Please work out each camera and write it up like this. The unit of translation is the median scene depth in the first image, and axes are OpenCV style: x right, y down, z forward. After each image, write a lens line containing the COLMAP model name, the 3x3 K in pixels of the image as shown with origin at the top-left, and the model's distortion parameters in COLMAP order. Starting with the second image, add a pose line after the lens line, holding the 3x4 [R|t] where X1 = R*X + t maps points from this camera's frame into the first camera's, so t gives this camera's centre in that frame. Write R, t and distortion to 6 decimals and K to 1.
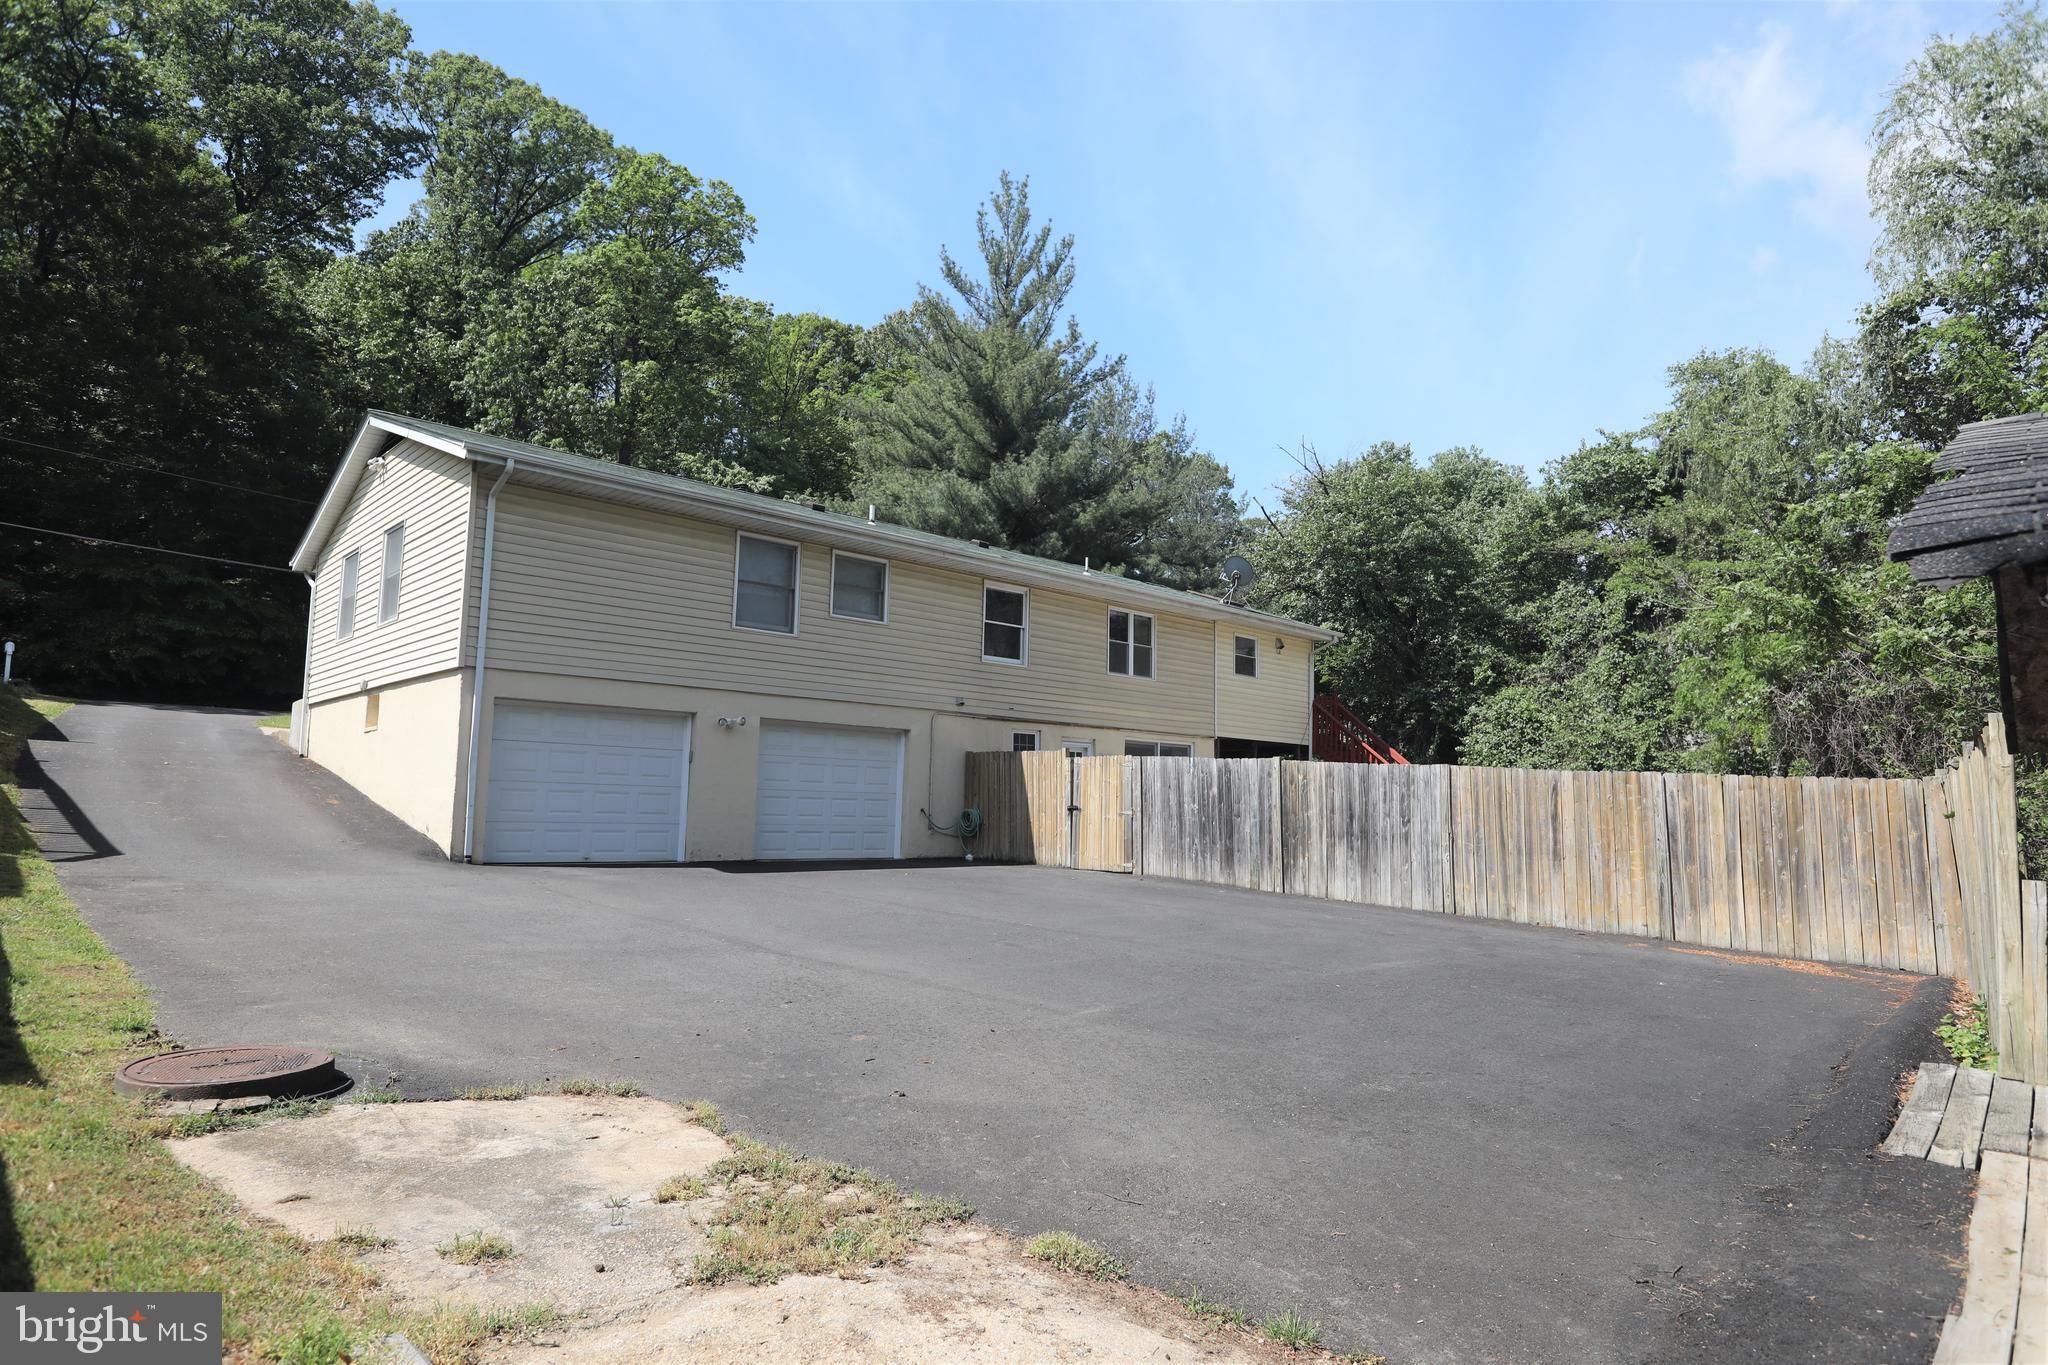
lens RADIAL K [[1197.1, 0, 1022.1], [0, 1197.1, 683.6], [0, 0, 1]] dist [0.004902, 0.001349]
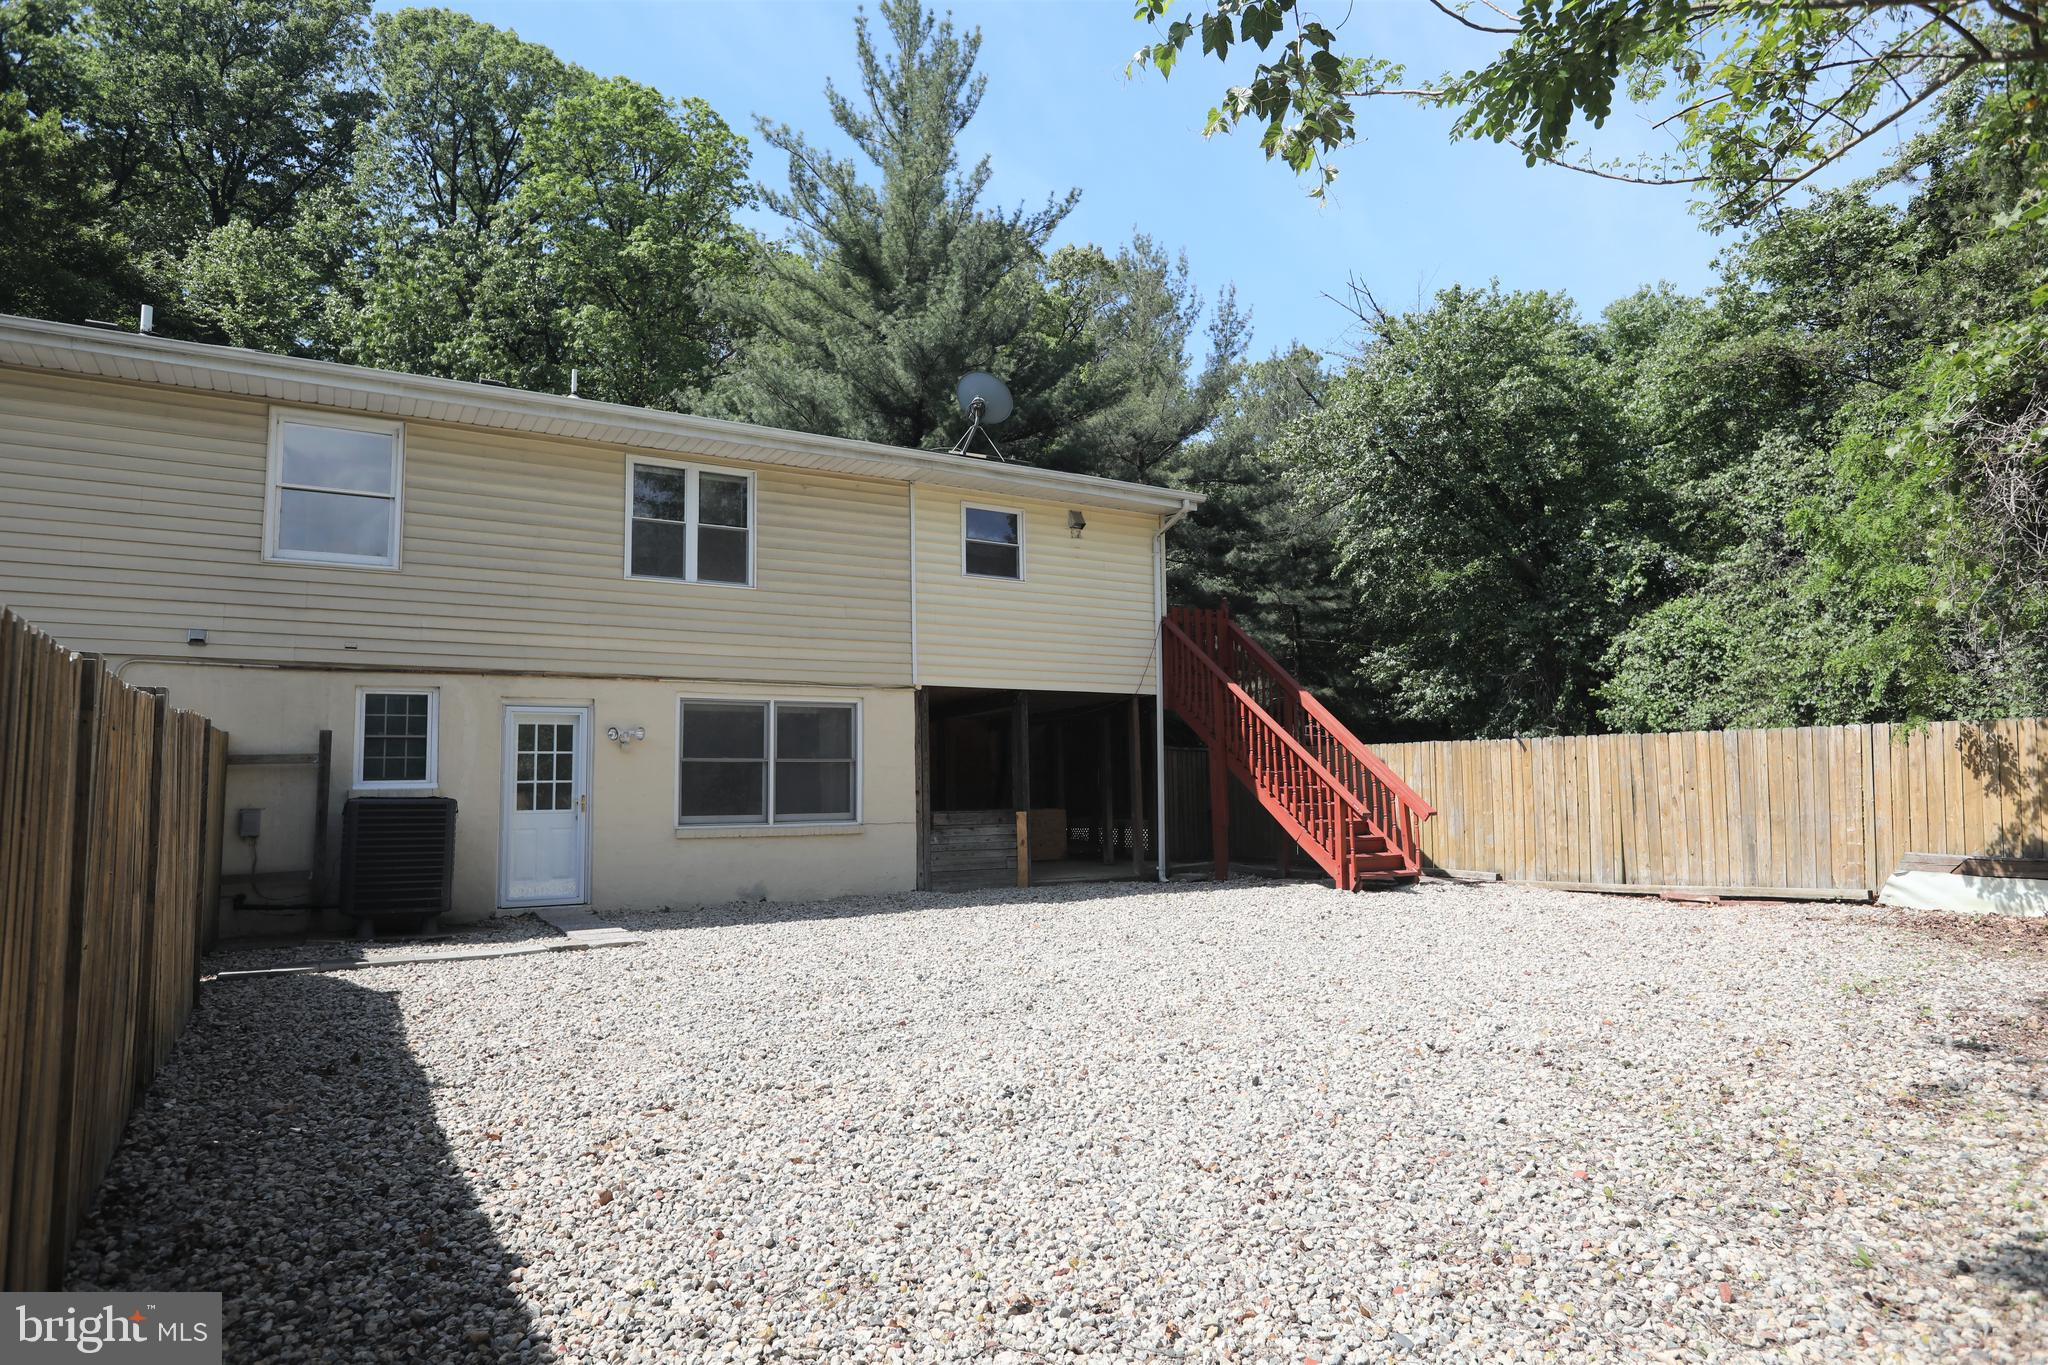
lens RADIAL K [[1197.1, 0, 1026.5], [0, 1197.1, 679.6], [0, 0, 1]] dist [0.004902, 0.001349]
pose [[0.972899, -0.062429, -0.222644, 0.205818], [0.062345, 0.998027, -0.007417, 0.029783], [0.222668, -0.006665, 0.974872, 0.285769]]
